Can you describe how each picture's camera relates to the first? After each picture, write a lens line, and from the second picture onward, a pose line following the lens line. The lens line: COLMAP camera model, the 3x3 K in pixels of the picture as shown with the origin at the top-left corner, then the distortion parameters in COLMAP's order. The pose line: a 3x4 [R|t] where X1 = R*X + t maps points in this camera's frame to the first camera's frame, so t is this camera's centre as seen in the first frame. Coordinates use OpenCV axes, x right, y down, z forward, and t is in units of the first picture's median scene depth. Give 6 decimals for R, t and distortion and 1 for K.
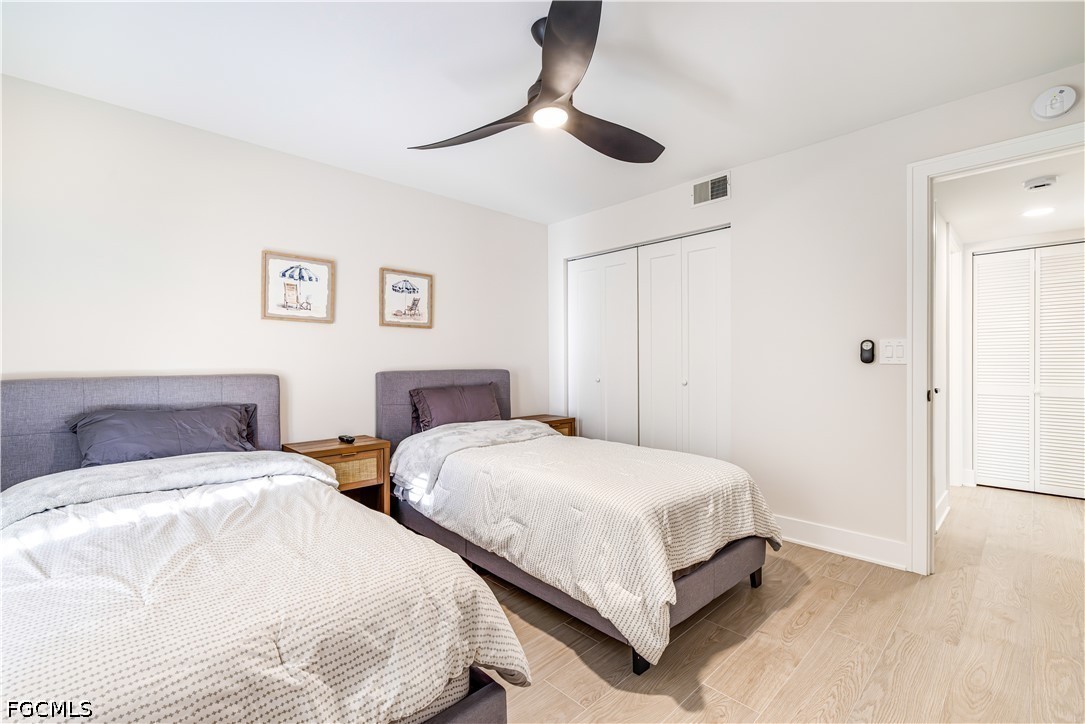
lens RADIAL K [[475.4, 0, 538.5], [0, 475.4, 362.5], [0, 0, 1]] dist [0.002155, 0.000371]
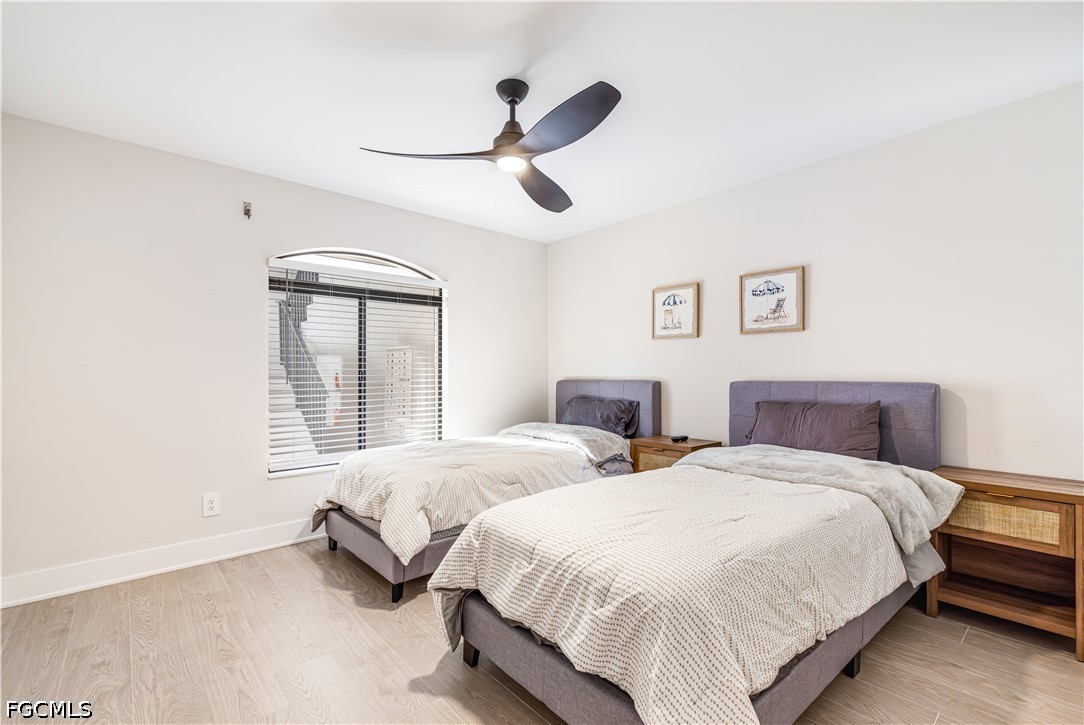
lens RADIAL K [[474.9, 0, 538.1], [0, 474.9, 363.0], [0, 0, 1]] dist [0.002155, 0.000371]
pose [[-0.050176, -0.013609, -0.998648, 0.670404], [0.002661, 0.999902, -0.013760, -0.005649], [0.998737, -0.003348, -0.050135, 0.631167]]
